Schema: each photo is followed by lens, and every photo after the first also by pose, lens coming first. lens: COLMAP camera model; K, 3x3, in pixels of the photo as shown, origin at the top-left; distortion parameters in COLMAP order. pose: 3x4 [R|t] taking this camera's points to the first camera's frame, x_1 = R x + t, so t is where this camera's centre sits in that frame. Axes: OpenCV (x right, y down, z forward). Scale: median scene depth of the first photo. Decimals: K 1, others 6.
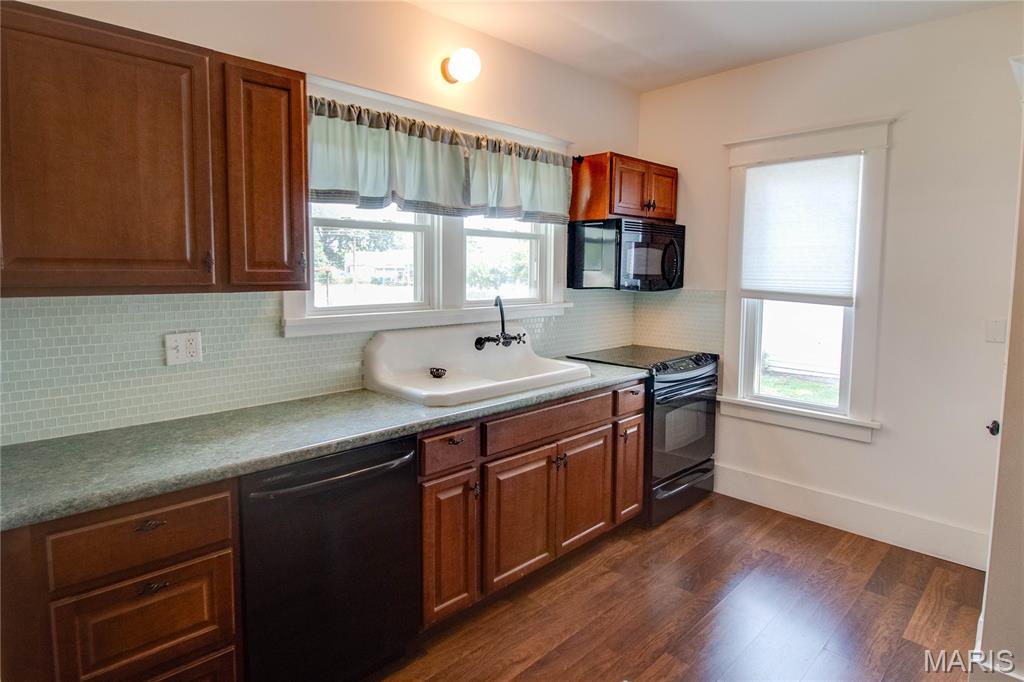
lens RADIAL K [[563.5, 0, 499.6], [0, 563.5, 318.1], [0, 0, 1]] dist [-0.023270, -0.000247]
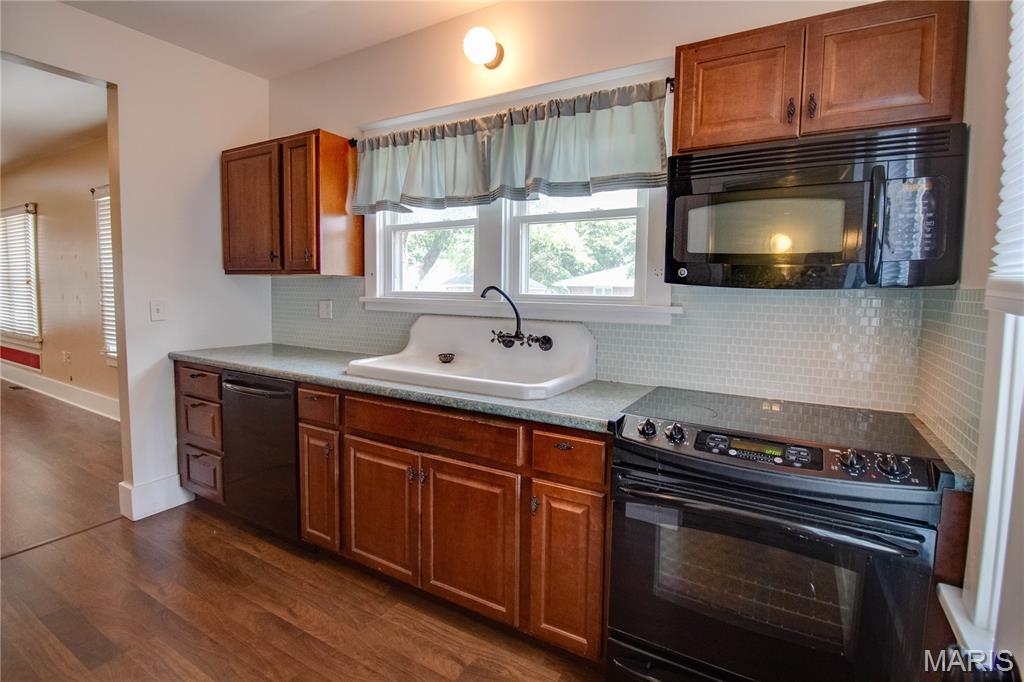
lens RADIAL K [[490.6, 0, 521.3], [0, 490.6, 324.8], [0, 0, 1]] dist [-0.012519, 0.000266]
pose [[0.267689, 0.072883, -0.960745, 0.711272], [-0.093169, 0.994420, 0.049478, -0.020789], [0.958990, 0.076267, 0.272986, 0.781291]]
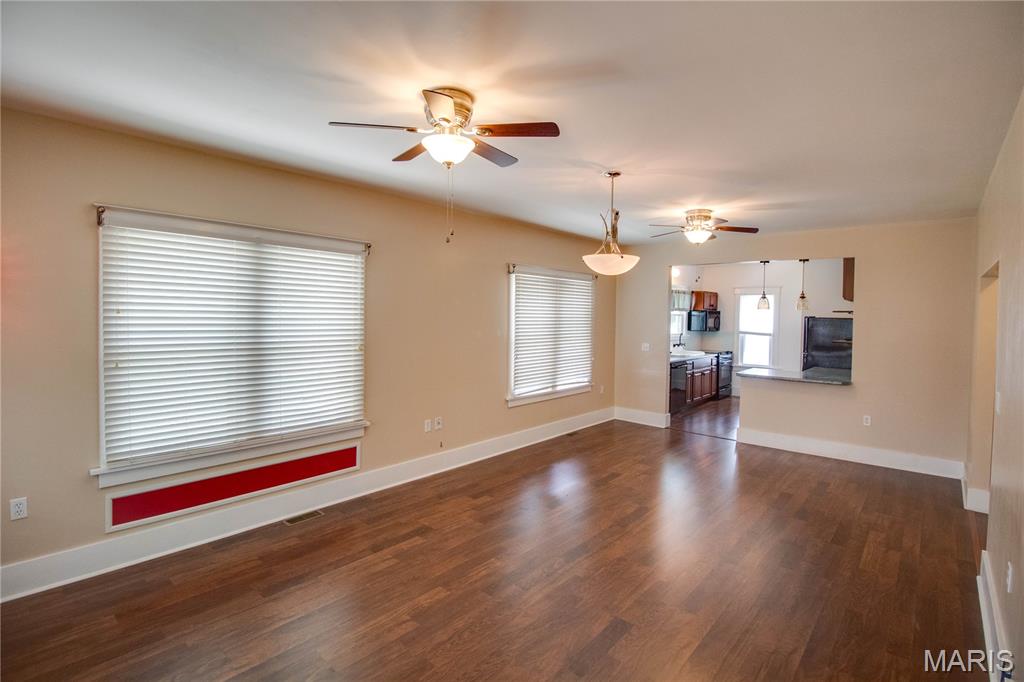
lens RADIAL K [[523.7, 0, 495.8], [0, 523.7, 331.1], [0, 0, 1]] dist [-0.018890, -0.000597]
pose [[0.995196, 0.004461, 0.097798, -1.430394], [0.001142, 0.998364, -0.057163, 0.134843], [-0.097893, 0.057001, 0.993563, -2.108475]]
